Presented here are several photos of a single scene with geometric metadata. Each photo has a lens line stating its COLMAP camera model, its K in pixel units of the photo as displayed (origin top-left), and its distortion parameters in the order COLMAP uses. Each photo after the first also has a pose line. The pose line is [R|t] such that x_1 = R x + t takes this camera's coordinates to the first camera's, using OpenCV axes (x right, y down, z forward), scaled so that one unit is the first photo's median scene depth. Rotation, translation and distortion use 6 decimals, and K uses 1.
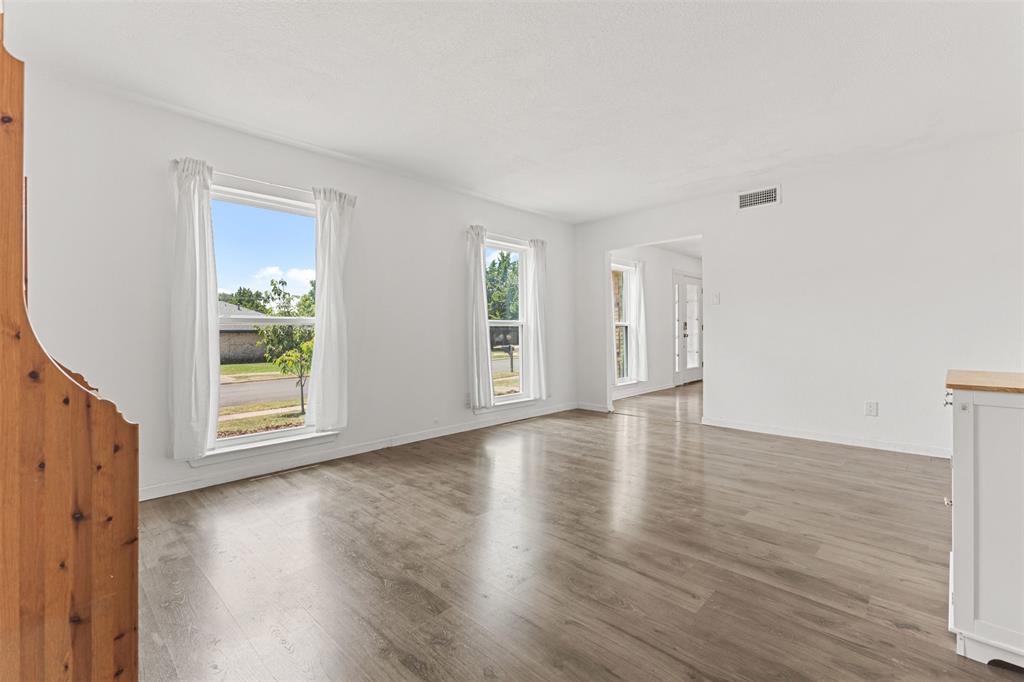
lens RADIAL K [[451.5, 0, 513.7], [0, 451.5, 329.6], [0, 0, 1]] dist [0.002723, 0.000466]
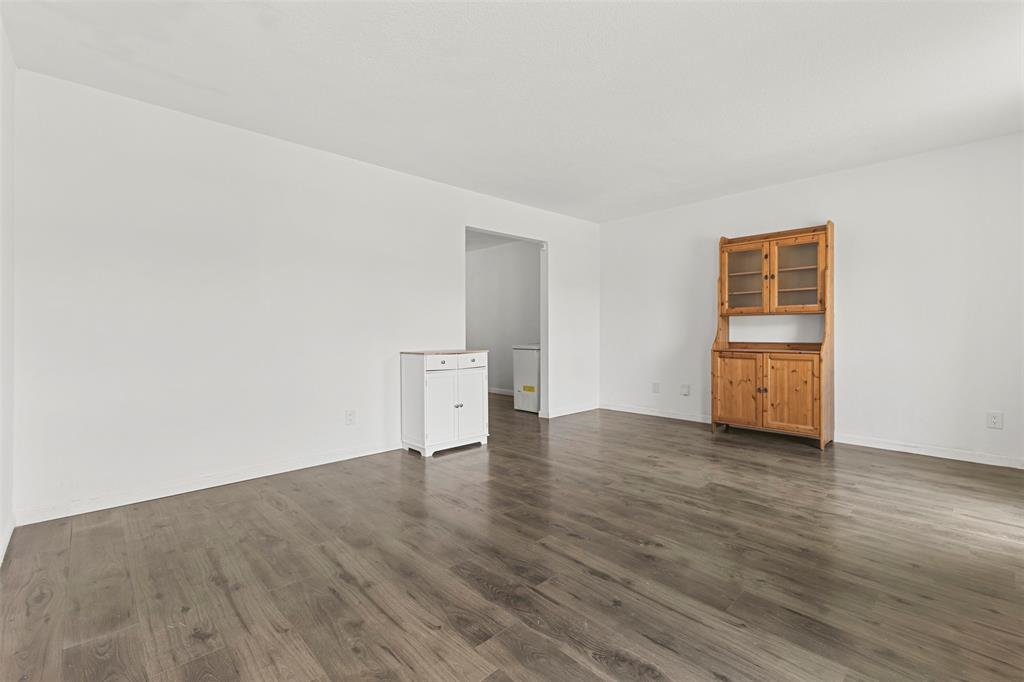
lens RADIAL K [[442.3, 0, 511.3], [0, 442.3, 331.6], [0, 0, 1]] dist [0.002714, 0.000180]
pose [[-0.998335, 0.013392, 0.056110, 0.374294], [0.013337, 0.999910, -0.001346, 0.004133], [-0.056123, -0.000595, -0.998424, 2.198919]]
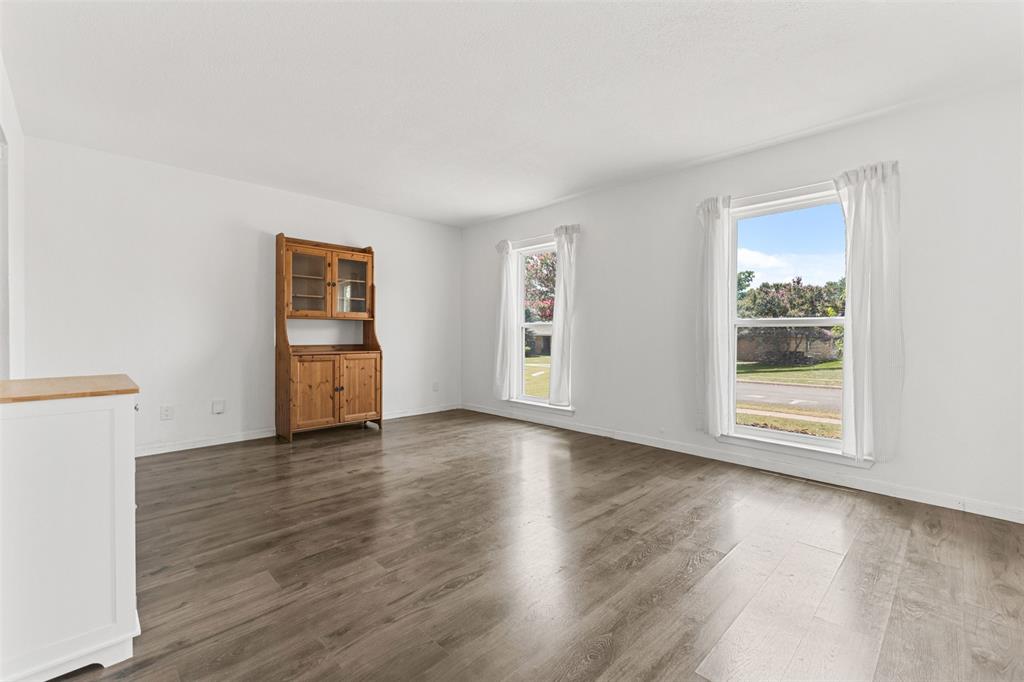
lens RADIAL K [[442.3, 0, 511.3], [0, 442.3, 331.6], [0, 0, 1]] dist [0.002714, 0.000180]
pose [[-0.033024, 0.002840, -0.999451, 1.289044], [-0.000730, 0.999996, 0.002866, -0.004107], [0.999454, 0.000824, -0.033022, 1.259930]]
